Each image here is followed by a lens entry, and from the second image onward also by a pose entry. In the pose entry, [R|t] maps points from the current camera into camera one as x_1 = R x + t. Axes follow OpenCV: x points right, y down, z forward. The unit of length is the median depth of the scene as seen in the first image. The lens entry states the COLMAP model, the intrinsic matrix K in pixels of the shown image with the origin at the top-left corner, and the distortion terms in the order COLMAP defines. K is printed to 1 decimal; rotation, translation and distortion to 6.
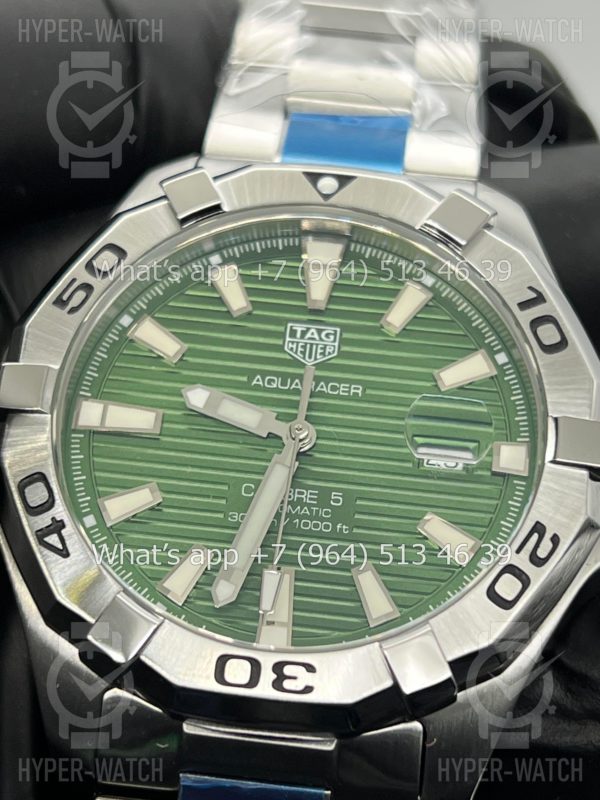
lens RADIAL K [[1763.4, 0, 300.0], [0, 1763.4, 400.0], [0, 0, 1]] dist [-0.004430, 0.070593]
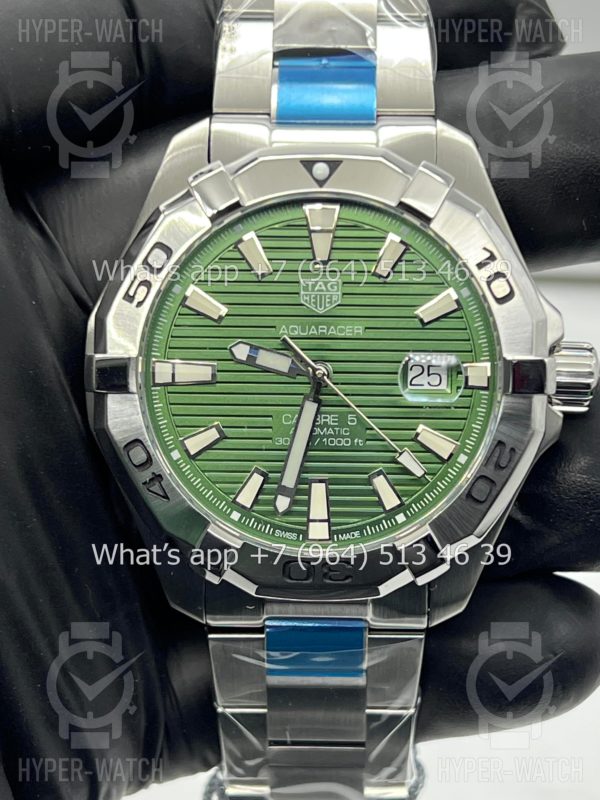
lens RADIAL K [[1763.4, 0, 300.0], [0, 1763.4, 400.0], [0, 0, 1]] dist [-0.004430, 0.070593]
pose [[0.994186, -0.107613, -0.003734, -0.012388], [0.097658, 0.886523, 0.452260, -0.563636], [-0.045358, -0.449995, 0.891878, -0.207704]]
